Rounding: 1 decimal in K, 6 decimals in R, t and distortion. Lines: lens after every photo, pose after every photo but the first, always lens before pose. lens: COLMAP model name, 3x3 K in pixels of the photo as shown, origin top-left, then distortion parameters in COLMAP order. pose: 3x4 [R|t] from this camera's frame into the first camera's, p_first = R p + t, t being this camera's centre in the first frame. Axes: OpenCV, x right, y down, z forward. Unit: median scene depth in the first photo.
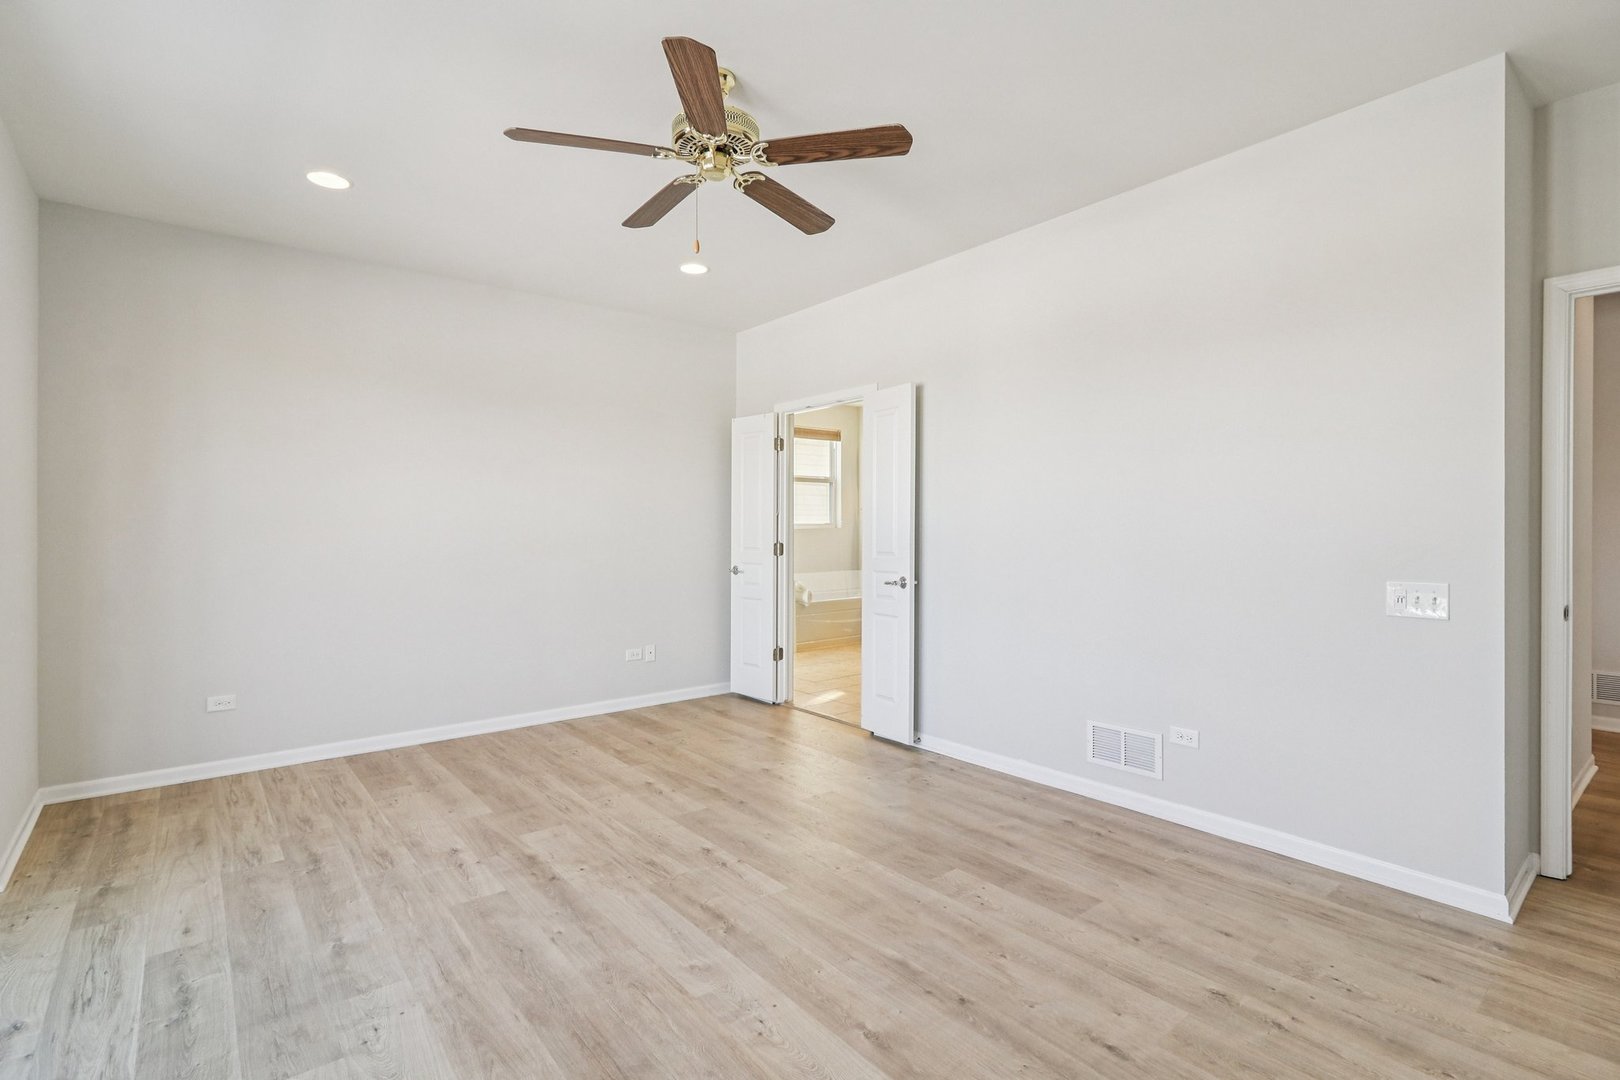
lens RADIAL K [[762.0, 0, 801.3], [0, 762.0, 533.1], [0, 0, 1]] dist [-0.002020, -0.000664]
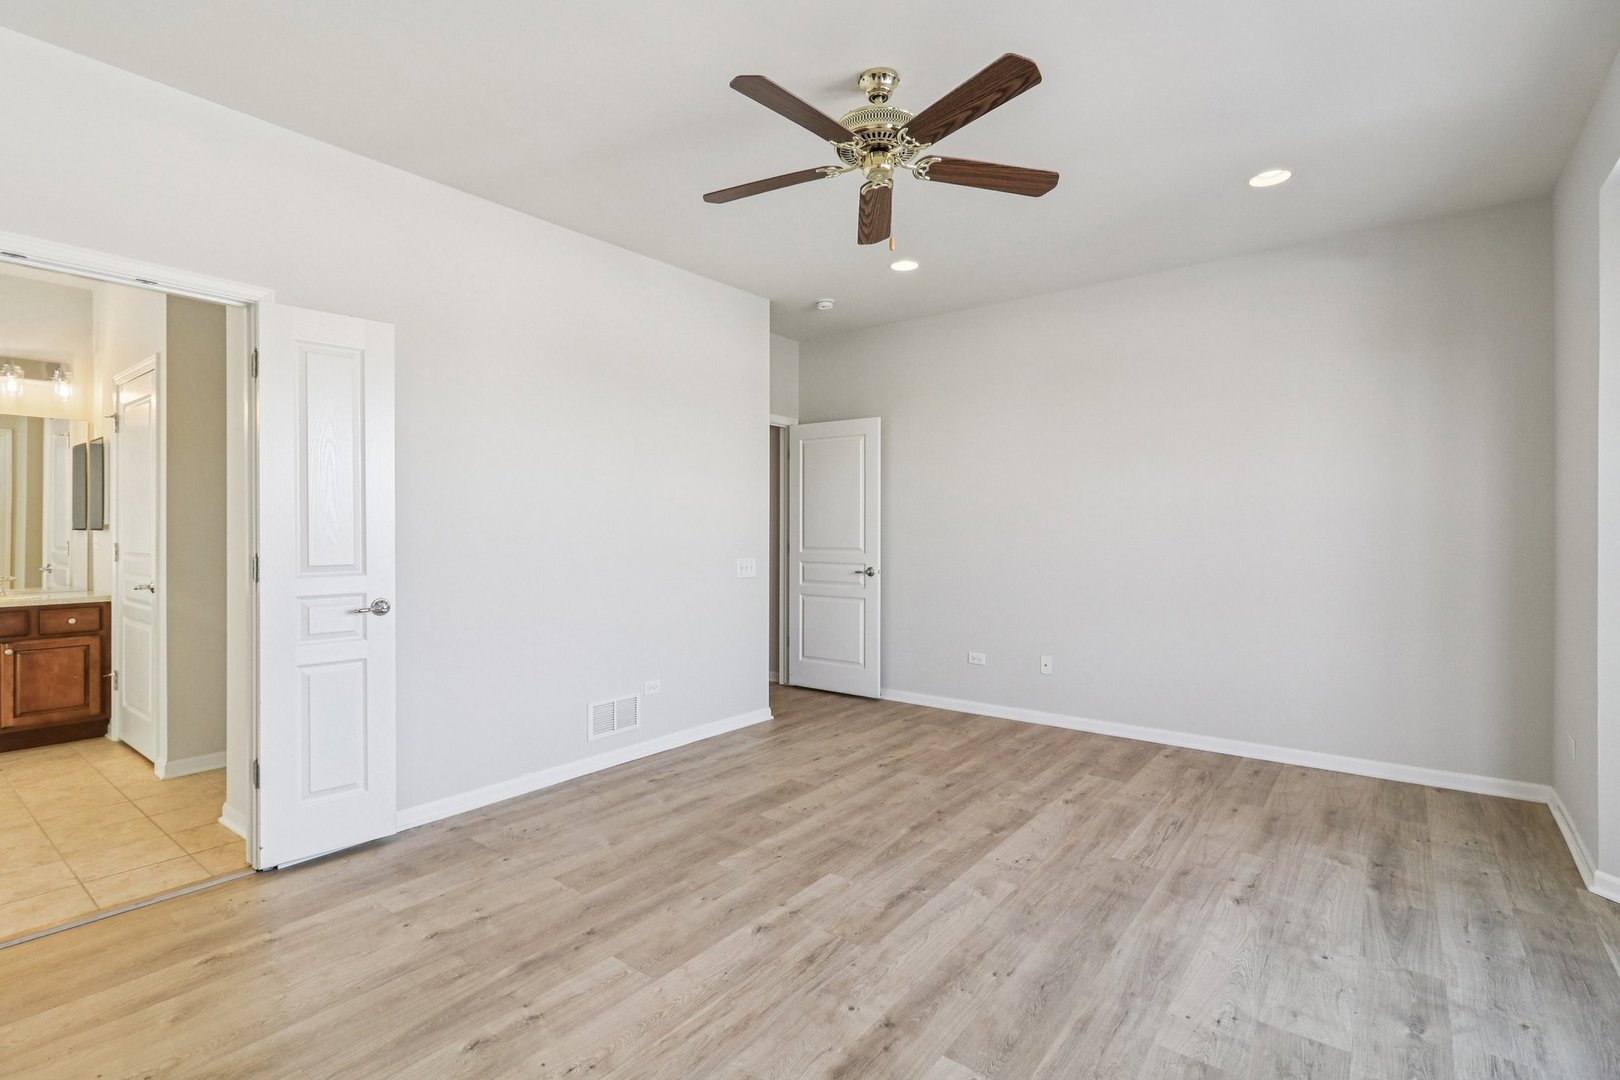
lens RADIAL K [[762.0, 0, 795.8], [0, 762.0, 531.6], [0, 0, 1]] dist [-0.002020, -0.000664]
pose [[-0.224969, -0.000161, 0.974366, -0.965977], [0.006438, 0.999978, 0.001652, -0.004170], [-0.974345, 0.006645, -0.224963, 1.205451]]
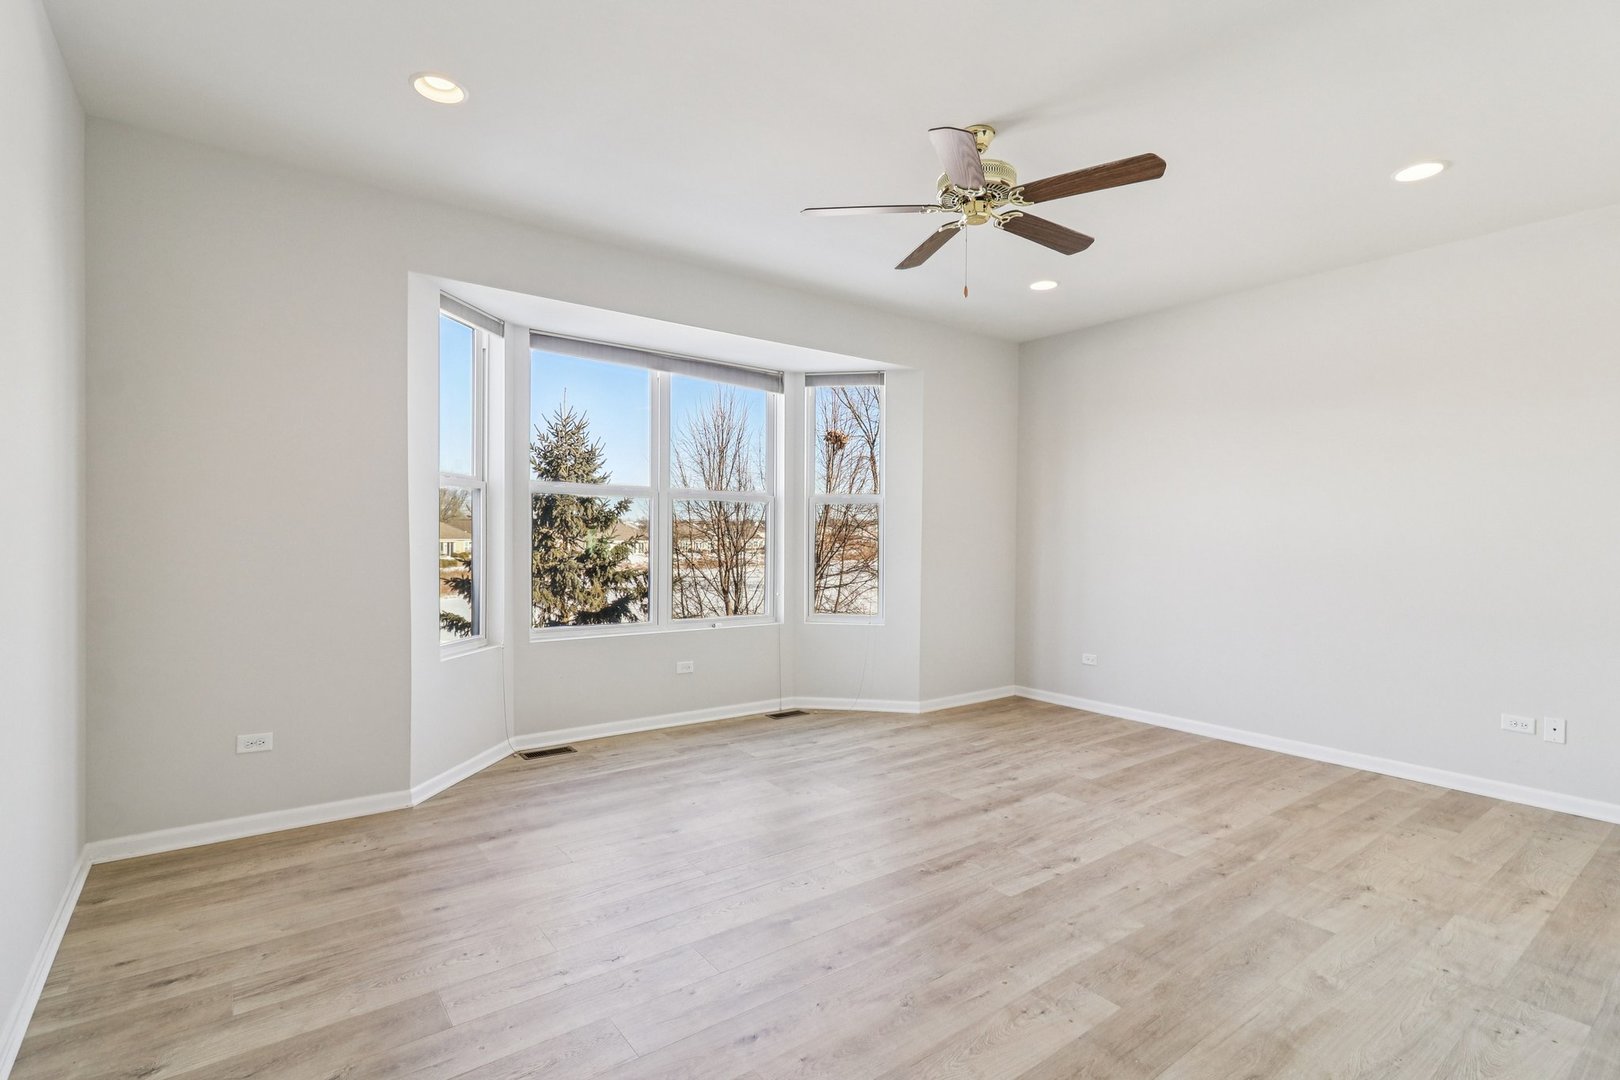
lens RADIAL K [[762.0, 0, 802.0], [0, 762.0, 539.4], [0, 0, 1]] dist [-0.002020, -0.000664]
pose [[-0.041946, 0.008537, -0.999083, 0.932722], [-0.014865, 0.999847, 0.009168, -0.007306], [0.999009, 0.015236, -0.041812, 0.718150]]
